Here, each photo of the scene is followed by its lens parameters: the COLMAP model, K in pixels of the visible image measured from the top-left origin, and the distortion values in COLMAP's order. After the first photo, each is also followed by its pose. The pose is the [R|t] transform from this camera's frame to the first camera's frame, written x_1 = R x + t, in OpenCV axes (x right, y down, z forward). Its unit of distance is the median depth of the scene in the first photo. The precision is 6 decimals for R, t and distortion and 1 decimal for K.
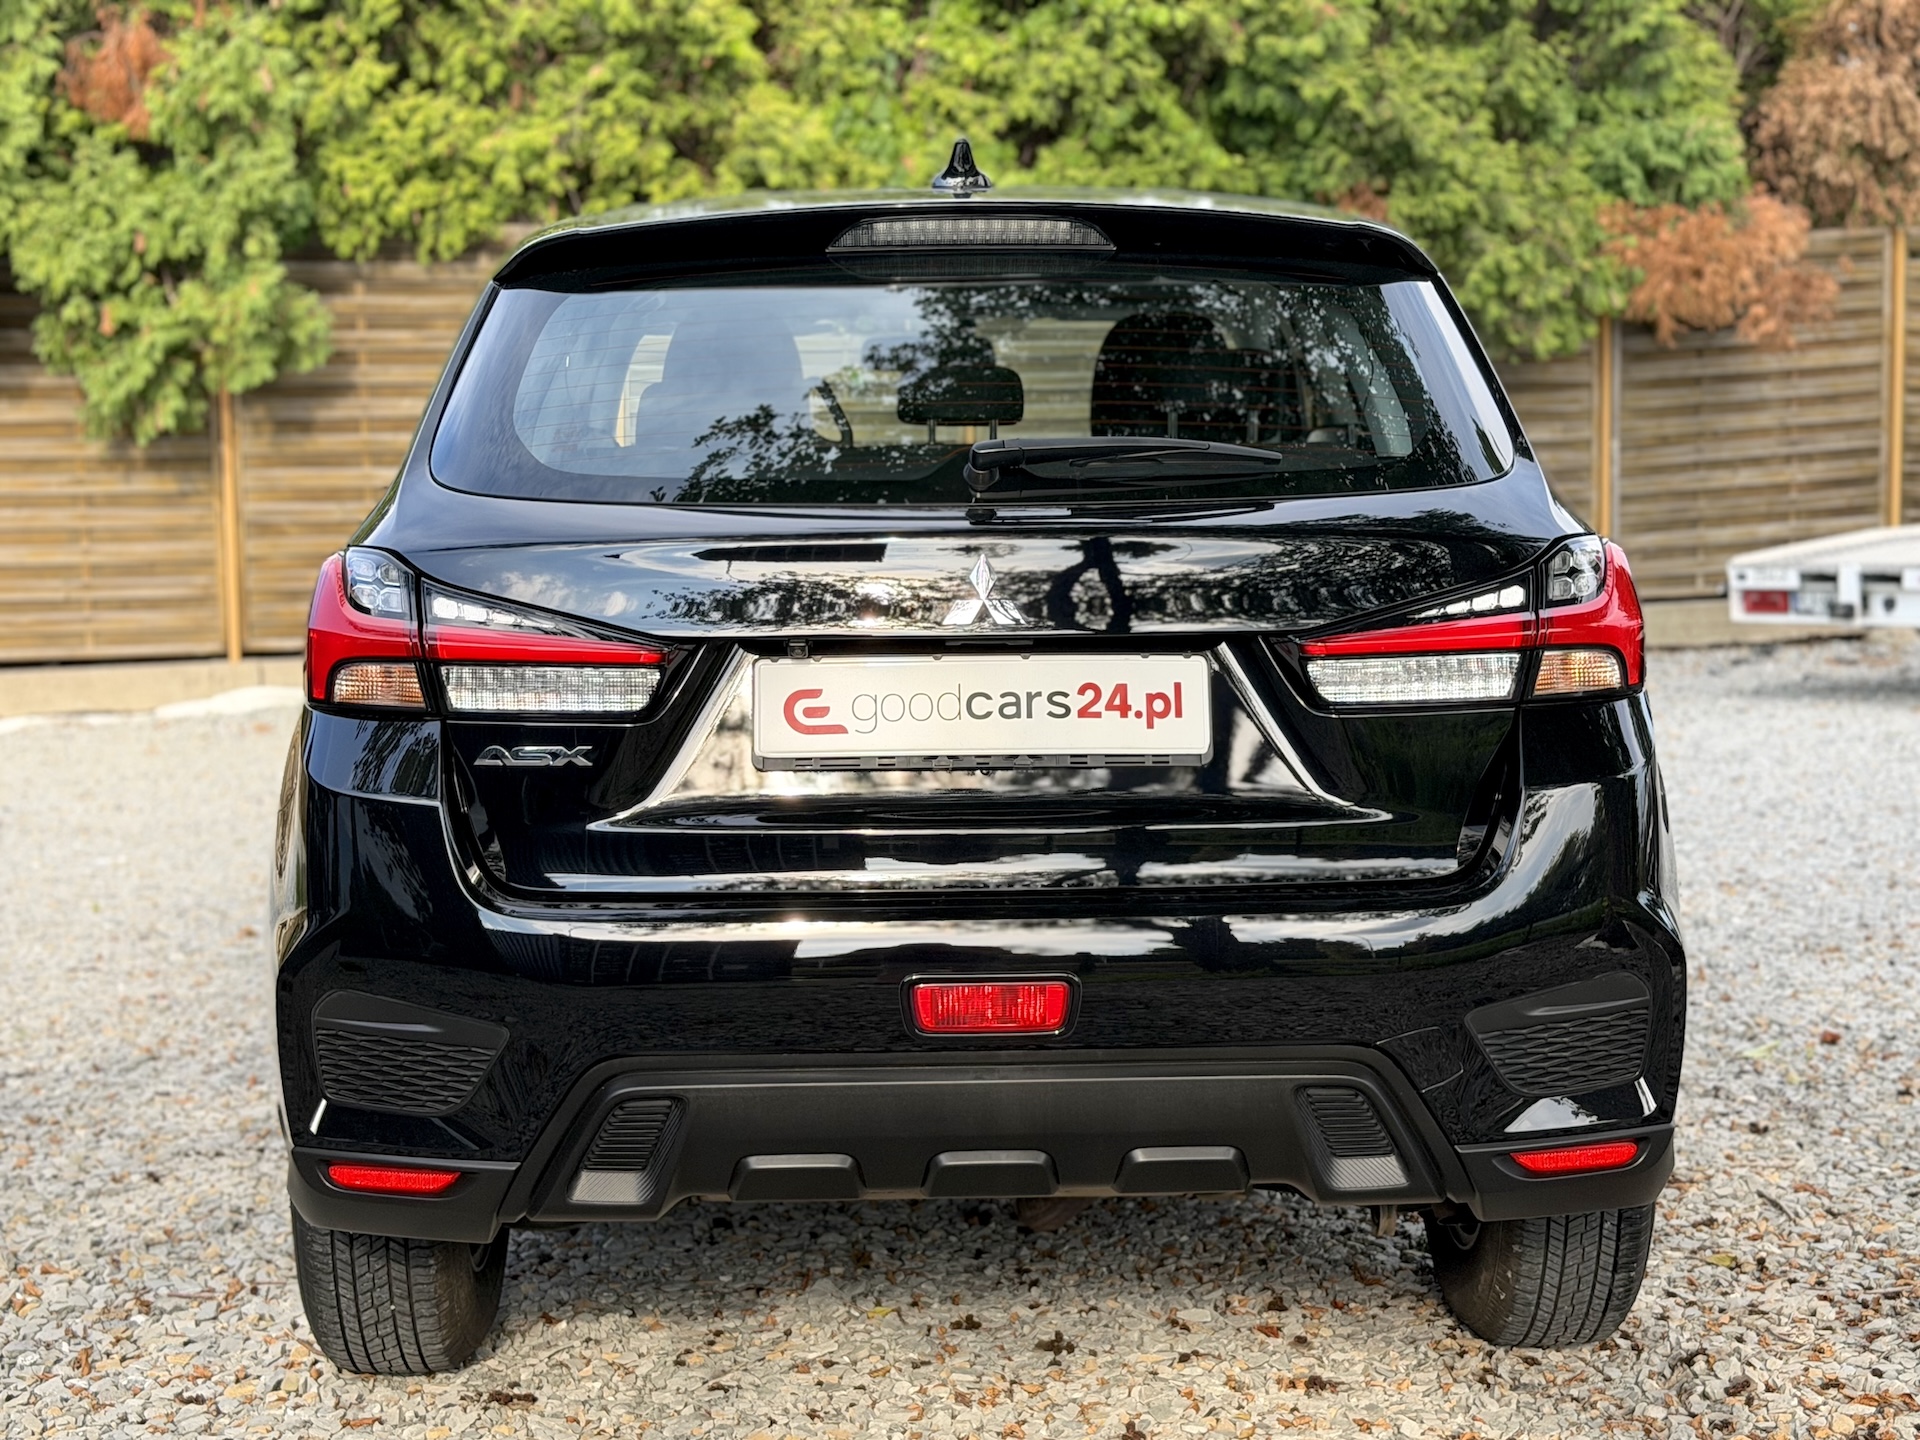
lens RADIAL K [[2978.6, 0, 960.0], [0, 2978.6, 720.0], [0, 0, 1]] dist [0.117542, 0.036306]
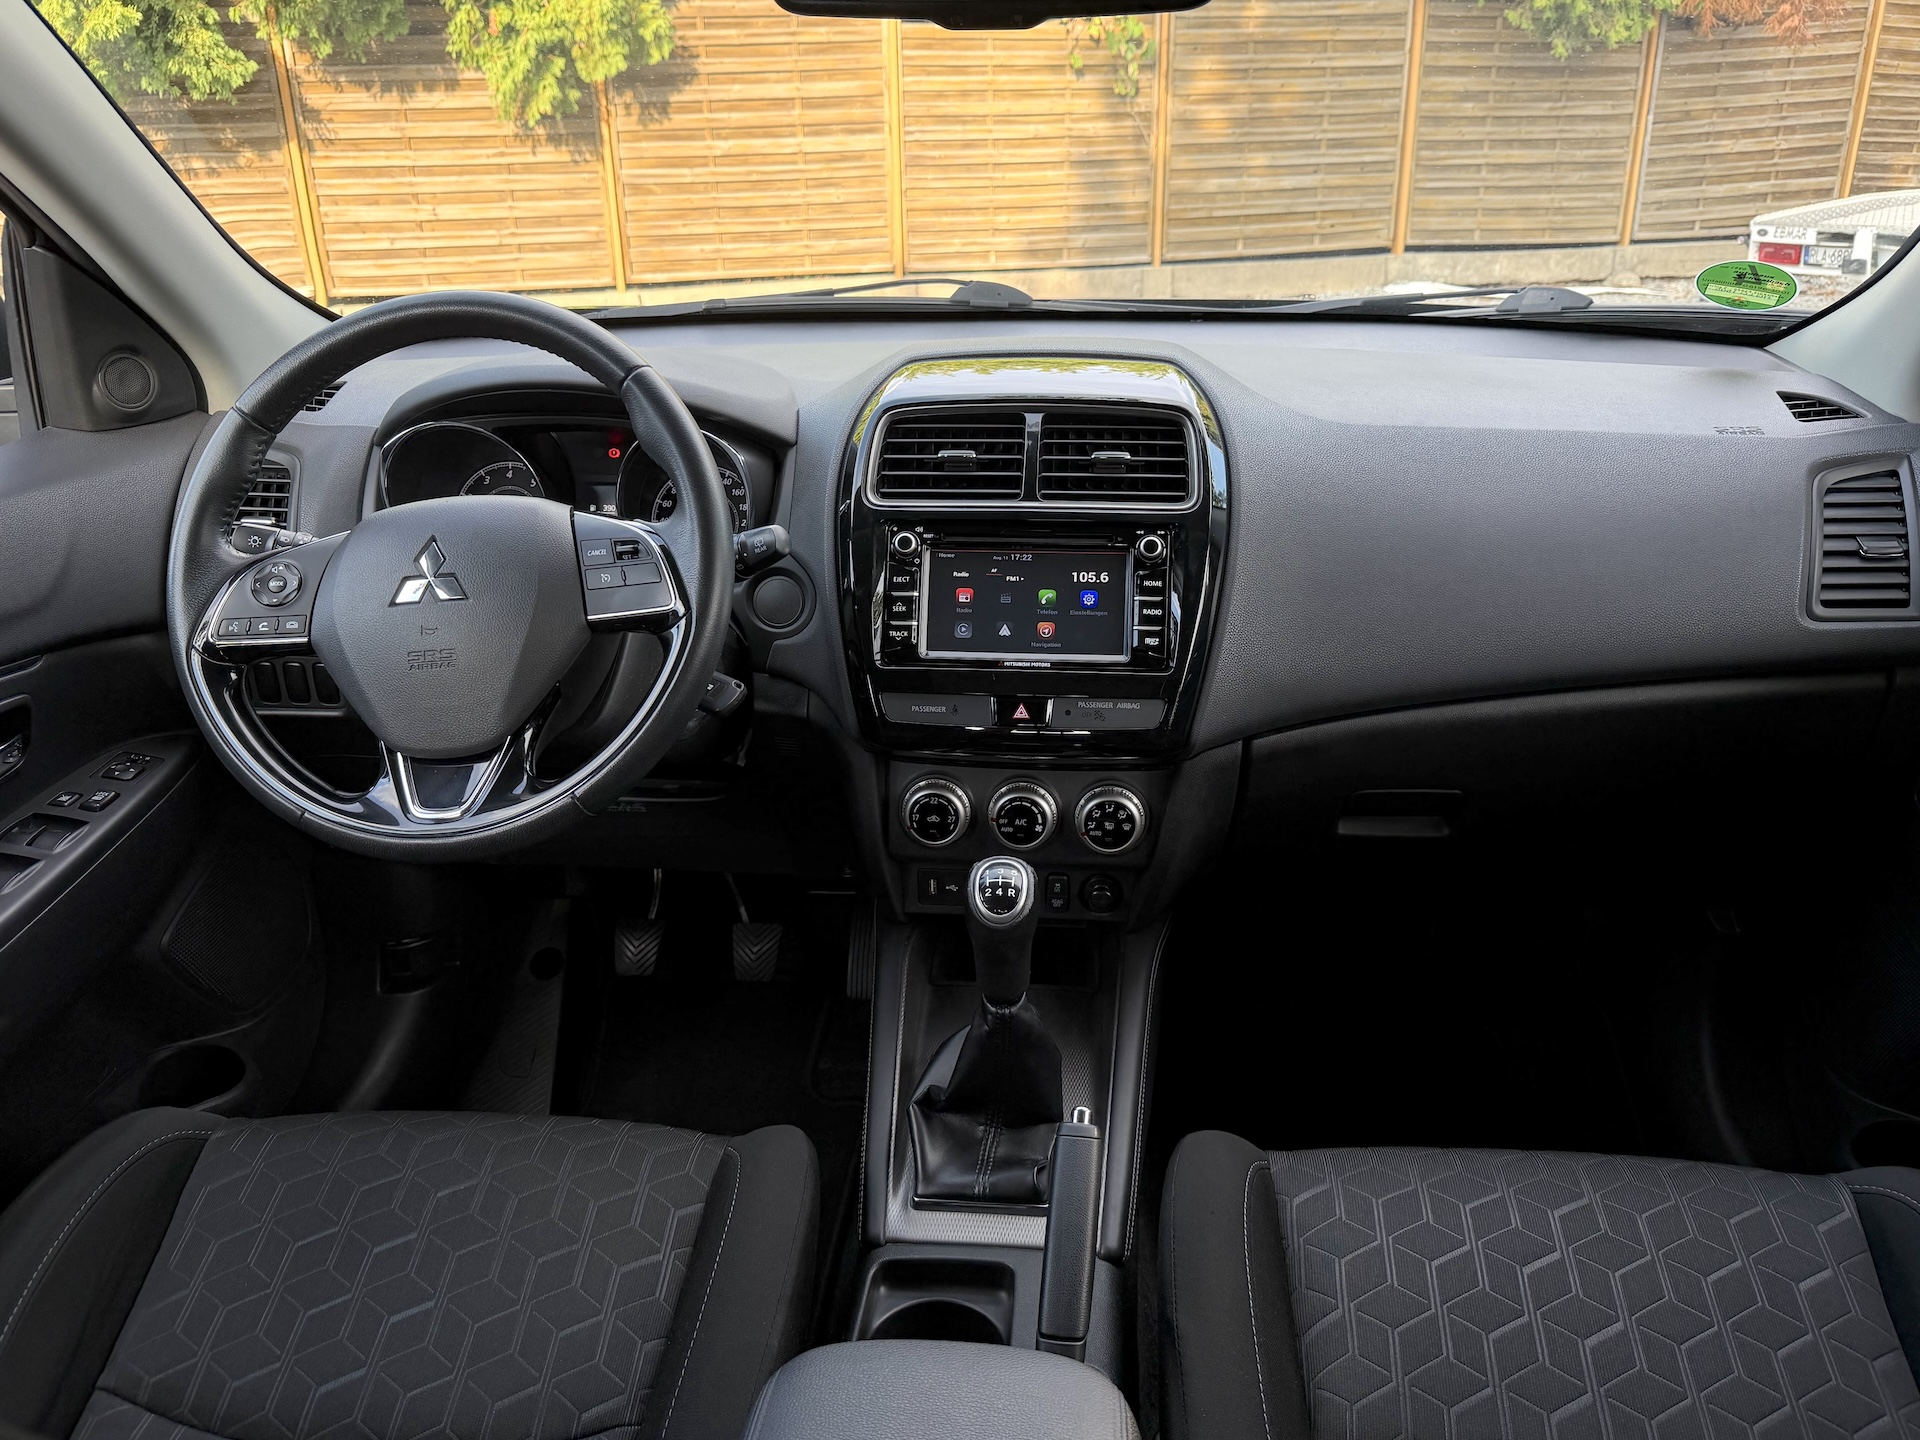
lens RADIAL K [[1451.3, 0, 960.0], [0, 1451.3, 720.0], [0, 0, 1]] dist [-0.003561, -0.011351]
pose [[0.991867, 0.047189, -0.118210, 0.003073], [-0.008868, 0.952098, 0.305664, -0.036671], [0.126971, -0.302130, 0.944773, 0.322001]]
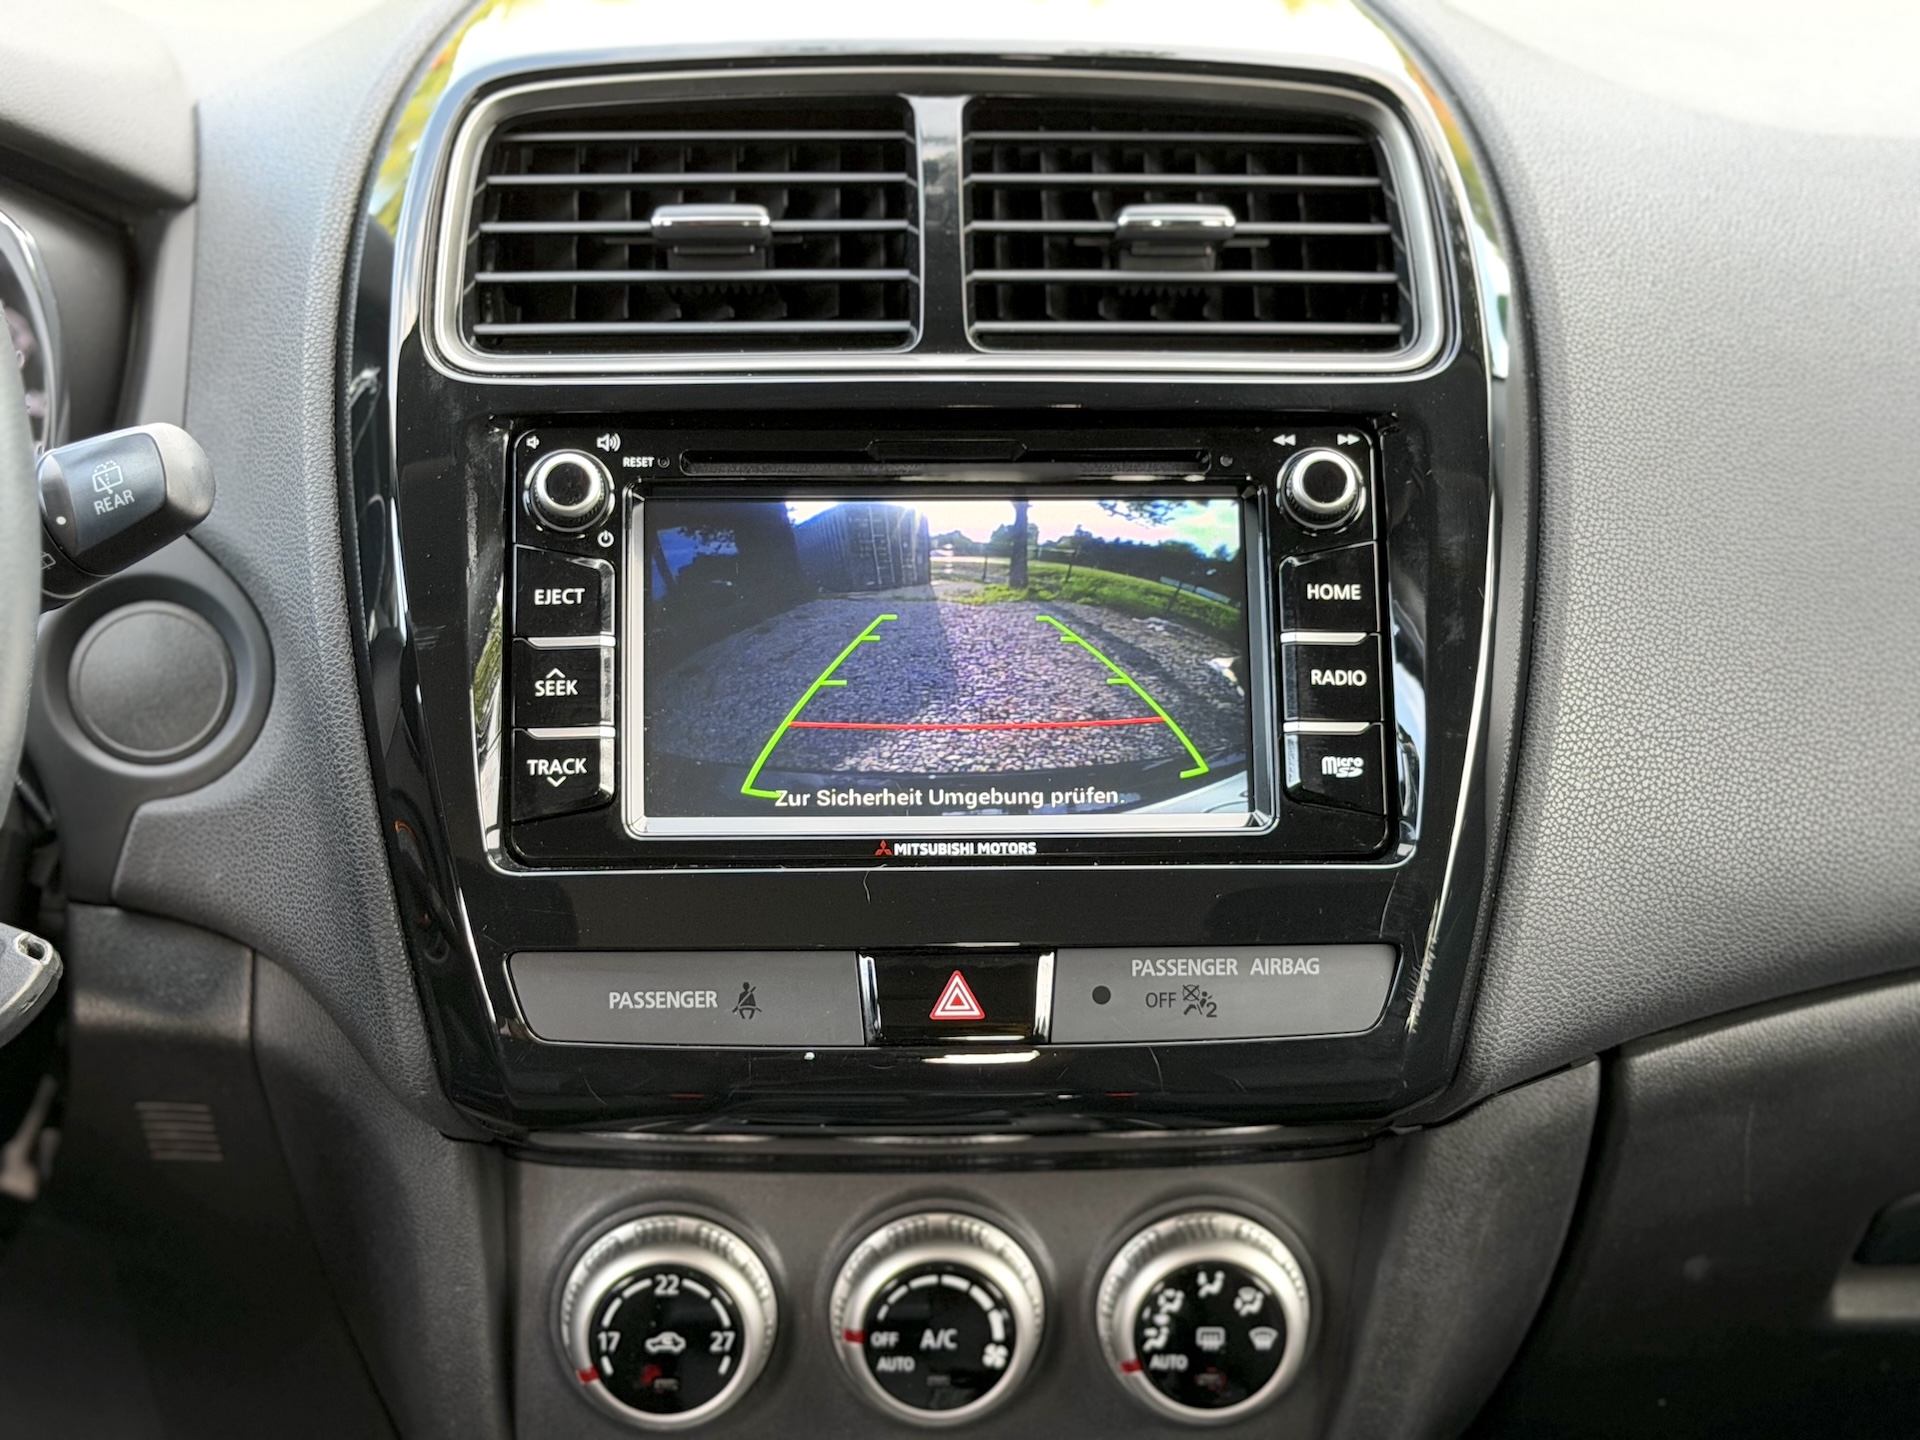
lens RADIAL K [[3444.2, 0, 960.0], [0, 3444.2, 720.0], [0, 0, 1]] dist [0.032198, -0.056953]
pose [[0.999654, 0.011141, 0.023820, -0.002599], [-0.016208, 0.974342, 0.224488, -0.032487], [-0.020708, -0.224796, 0.974186, 0.335557]]
